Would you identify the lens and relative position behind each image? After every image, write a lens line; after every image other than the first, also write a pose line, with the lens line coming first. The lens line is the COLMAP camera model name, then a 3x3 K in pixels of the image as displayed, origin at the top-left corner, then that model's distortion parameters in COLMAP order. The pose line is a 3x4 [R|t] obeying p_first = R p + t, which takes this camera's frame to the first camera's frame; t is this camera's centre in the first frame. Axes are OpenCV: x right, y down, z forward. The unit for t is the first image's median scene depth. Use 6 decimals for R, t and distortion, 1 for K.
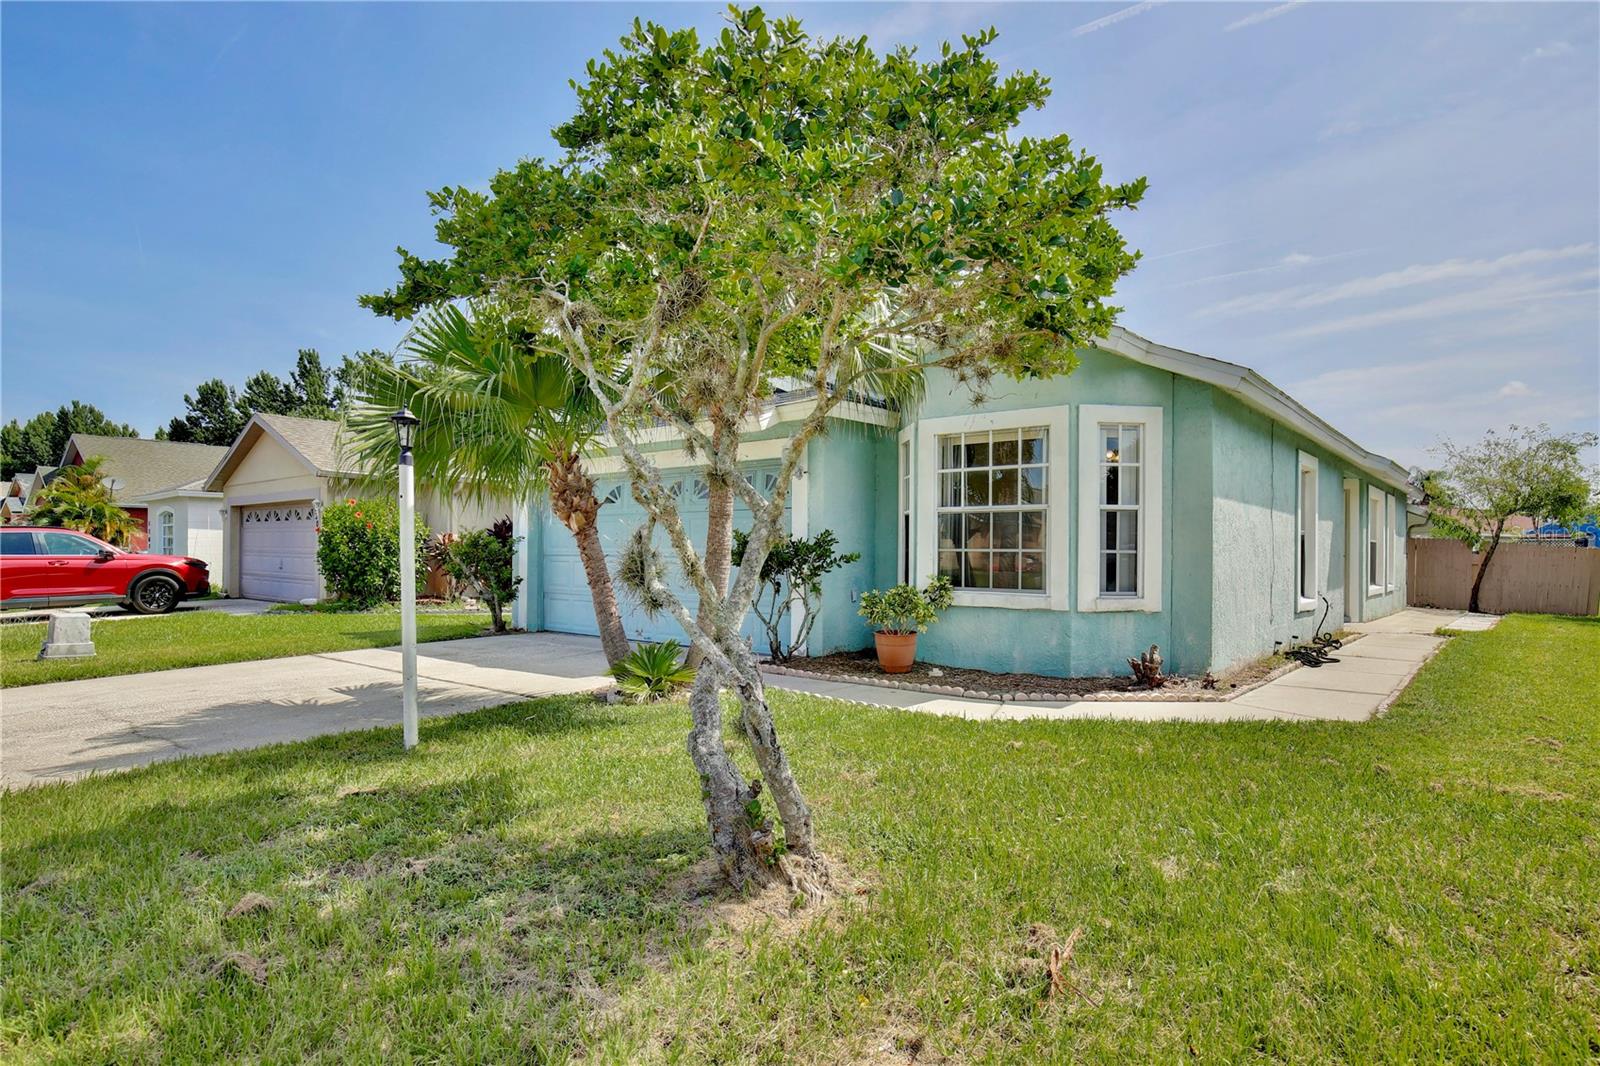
lens RADIAL K [[873.6, 0, 792.8], [0, 873.6, 536.7], [0, 0, 1]] dist [-0.002048, -0.000959]
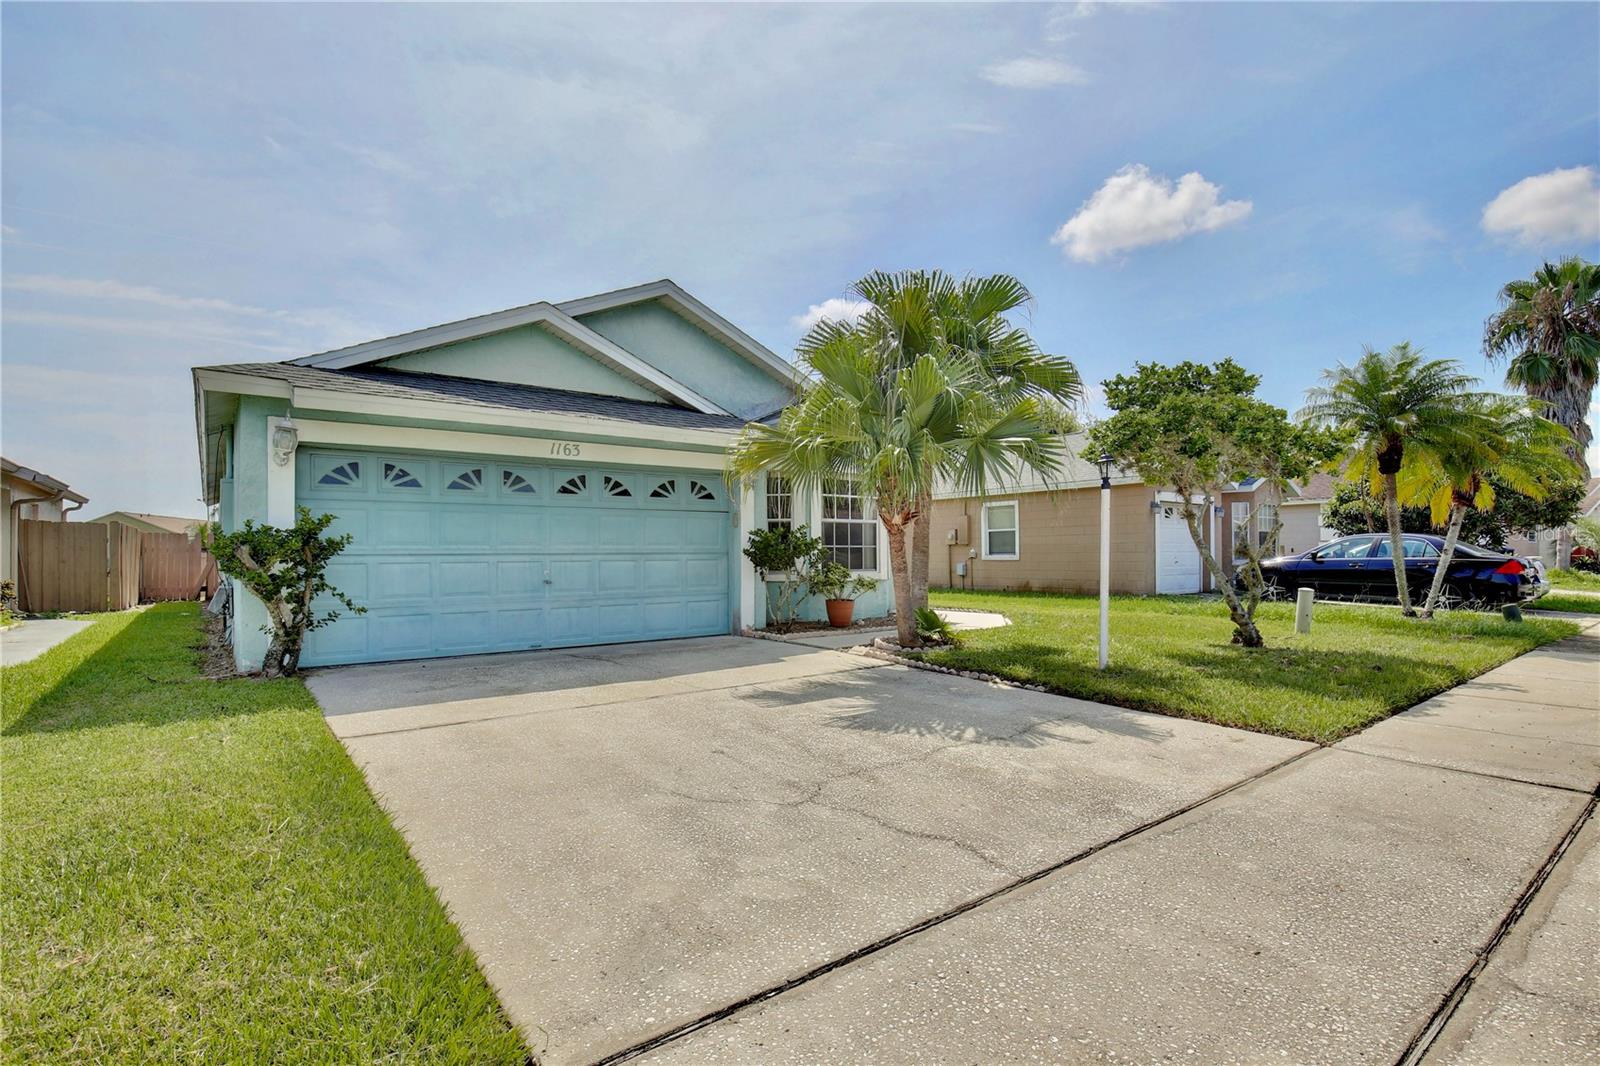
lens RADIAL K [[780.7, 0, 803.7], [0, 780.7, 542.1], [0, 0, 1]] dist [-0.004022, -0.000329]
pose [[0.205202, 0.009302, 0.978675, -1.241621], [-0.007326, 0.999941, -0.007969, 0.020378], [-0.978692, -0.005534, 0.205258, 0.797179]]
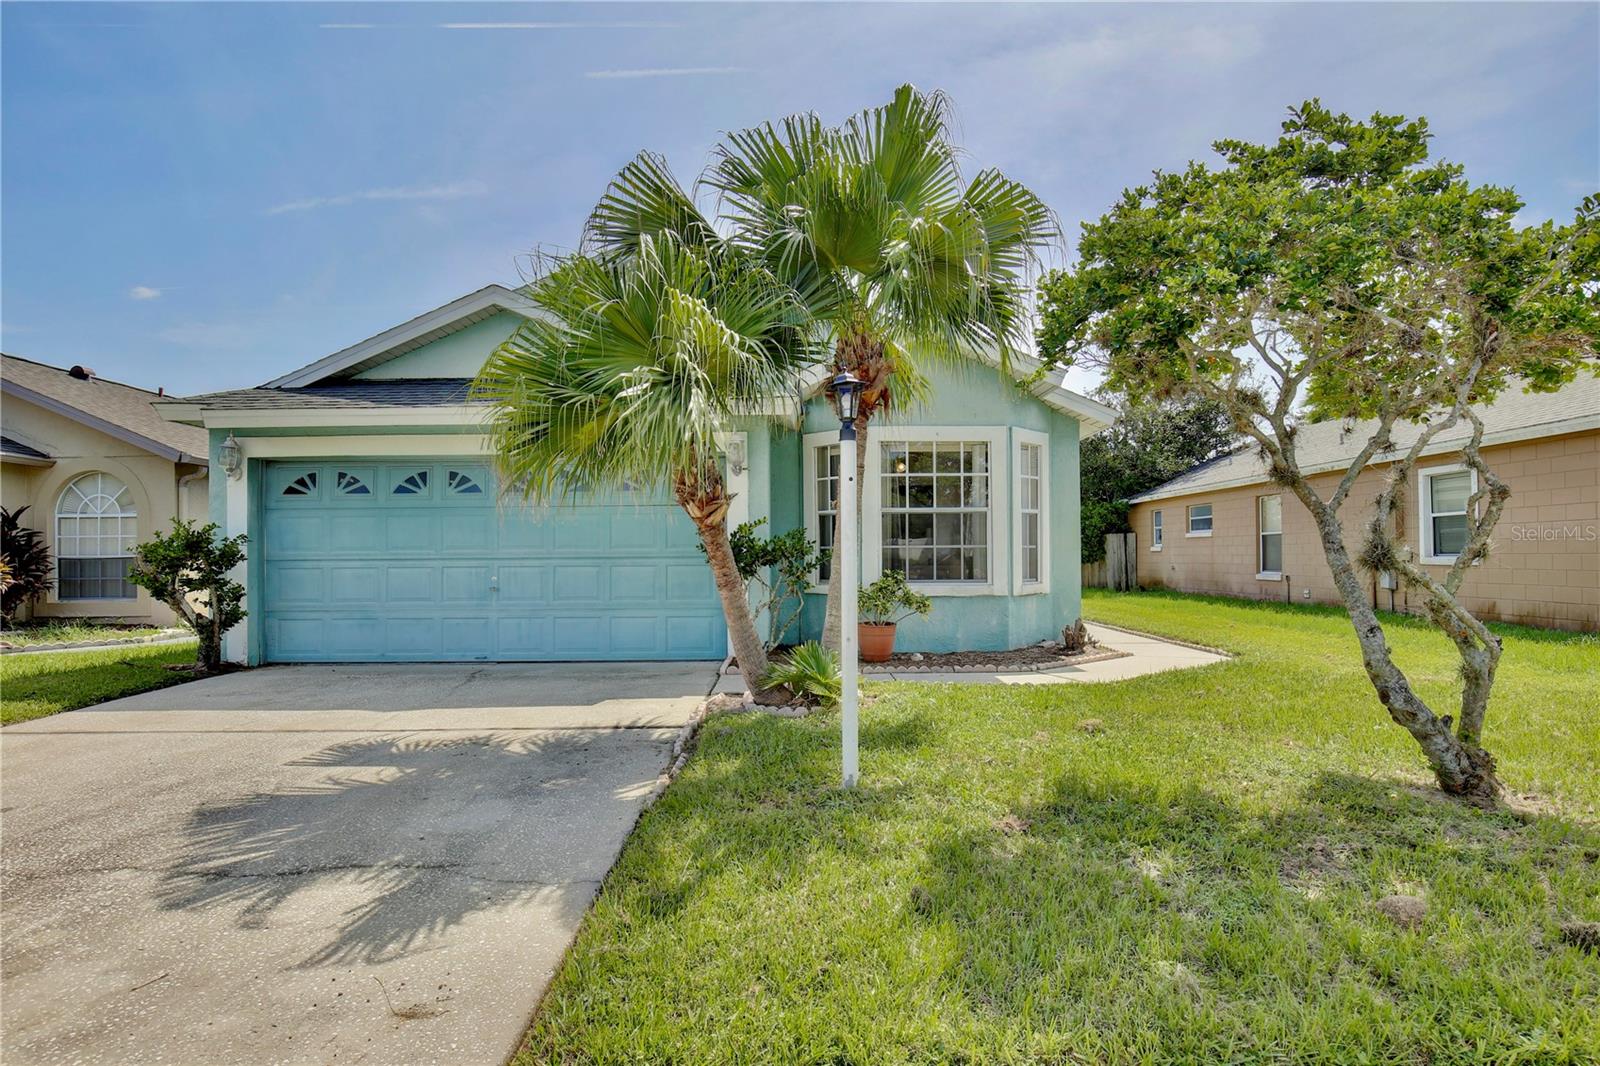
lens RADIAL K [[846.0, 0, 800.0], [0, 846.0, 539.9], [0, 0, 1]] dist [-0.007365, -0.000851]
pose [[0.766930, 0.001453, 0.641729, -0.627385], [0.001248, 0.999992, -0.003756, 0.010931], [-0.641729, 0.003681, 0.766922, 0.270826]]
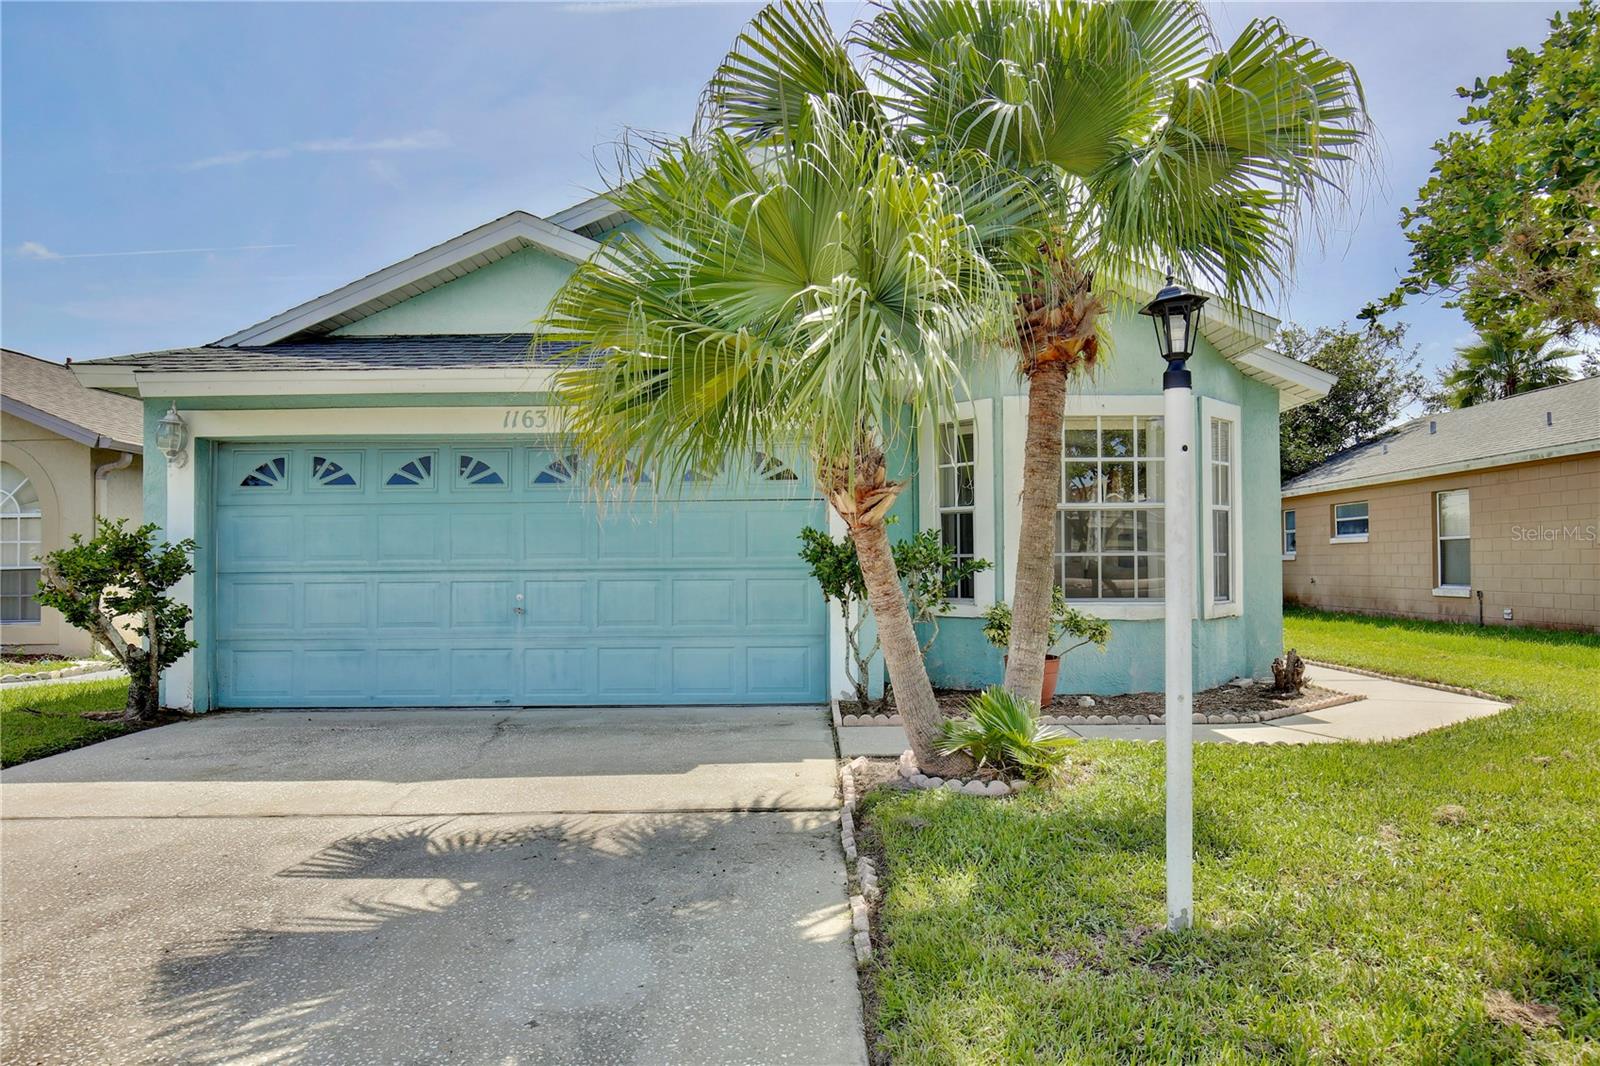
lens RADIAL K [[994.8, 0, 807.5], [0, 994.8, 538.9], [0, 0, 1]] dist [0.006404, 0.001044]
pose [[0.771177, 0.006373, 0.636589, -0.634022], [0.001929, 0.999922, -0.012347, 0.012209], [-0.636618, 0.010750, 0.771104, 0.431803]]
